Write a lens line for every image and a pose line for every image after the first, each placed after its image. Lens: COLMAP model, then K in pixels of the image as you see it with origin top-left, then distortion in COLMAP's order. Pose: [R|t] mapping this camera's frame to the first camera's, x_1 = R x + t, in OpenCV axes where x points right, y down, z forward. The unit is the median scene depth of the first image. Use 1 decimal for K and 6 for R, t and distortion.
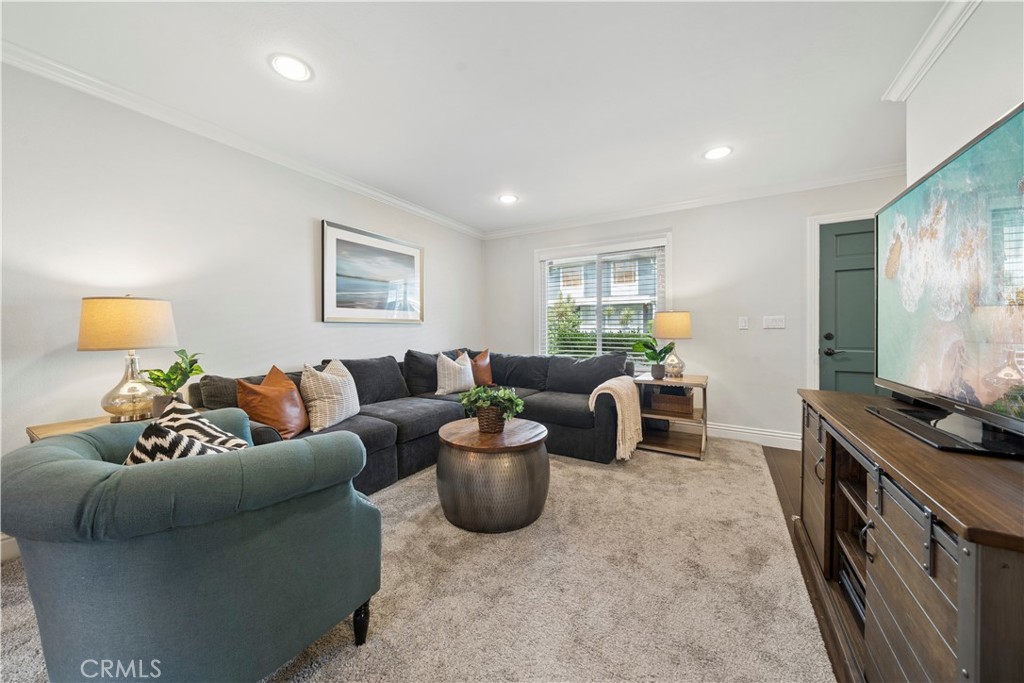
lens RADIAL K [[351.6, 0, 507.4], [0, 351.6, 339.6], [0, 0, 1]] dist [0.001867, -0.000056]
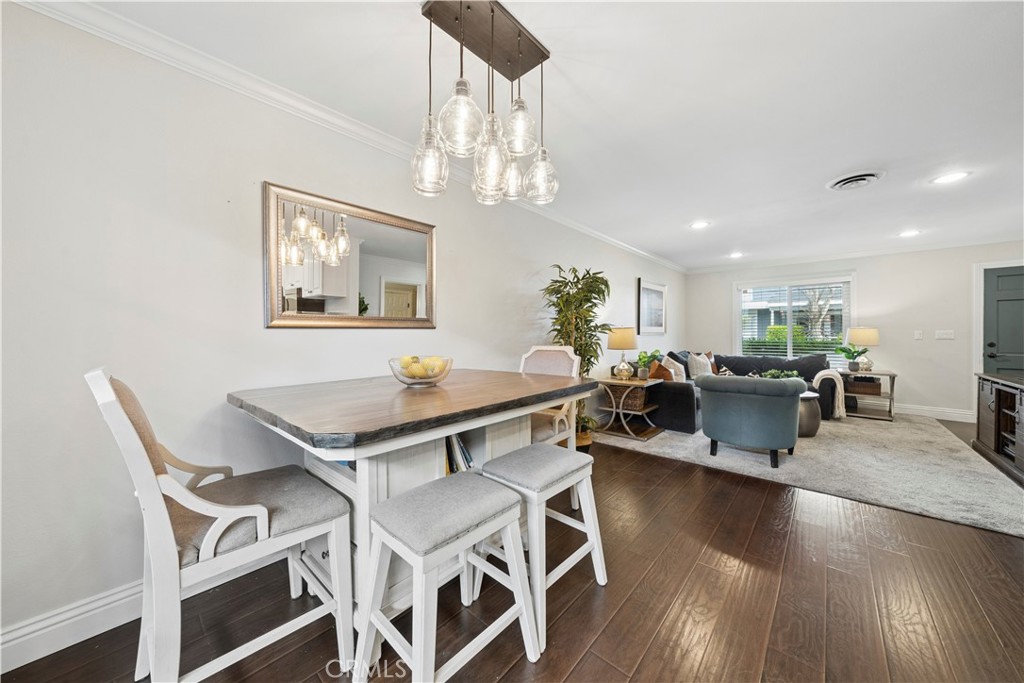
lens RADIAL K [[351.6, 0, 508.8], [0, 351.6, 341.8], [0, 0, 1]] dist [0.001867, -0.000056]
pose [[0.982398, 0.004332, -0.186748, -0.768183], [-0.005104, 0.999980, -0.003655, -0.005237], [0.186728, 0.004544, 0.982401, -0.797883]]
